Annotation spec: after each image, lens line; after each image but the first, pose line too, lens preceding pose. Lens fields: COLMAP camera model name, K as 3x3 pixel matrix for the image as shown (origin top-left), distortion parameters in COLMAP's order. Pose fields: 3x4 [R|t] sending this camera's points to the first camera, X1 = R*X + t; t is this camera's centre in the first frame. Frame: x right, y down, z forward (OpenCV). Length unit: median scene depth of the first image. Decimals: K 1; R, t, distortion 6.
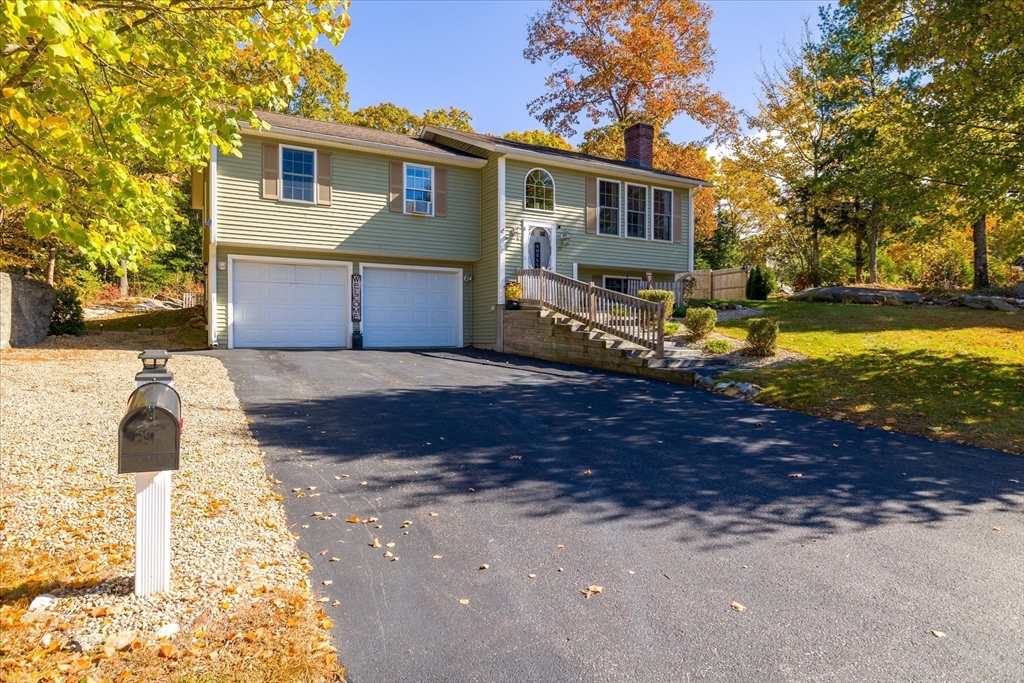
lens RADIAL K [[593.3, 0, 509.5], [0, 593.3, 344.0], [0, 0, 1]] dist [-0.001617, -0.000892]
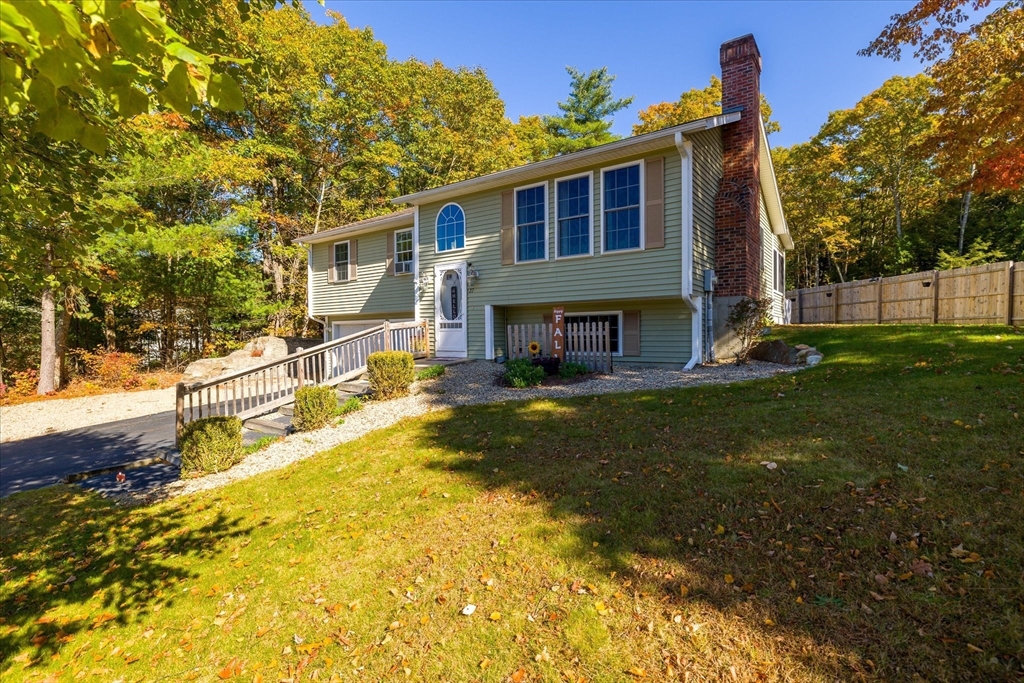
lens RADIAL K [[499.1, 0, 507.5], [0, 499.1, 340.2], [0, 0, 1]] dist [-0.009995, 0.001816]
pose [[0.420785, -0.001876, -0.907159, 0.774749], [-0.008221, 0.999949, -0.005881, -0.090299], [0.907123, 0.009933, 0.420748, 0.784226]]
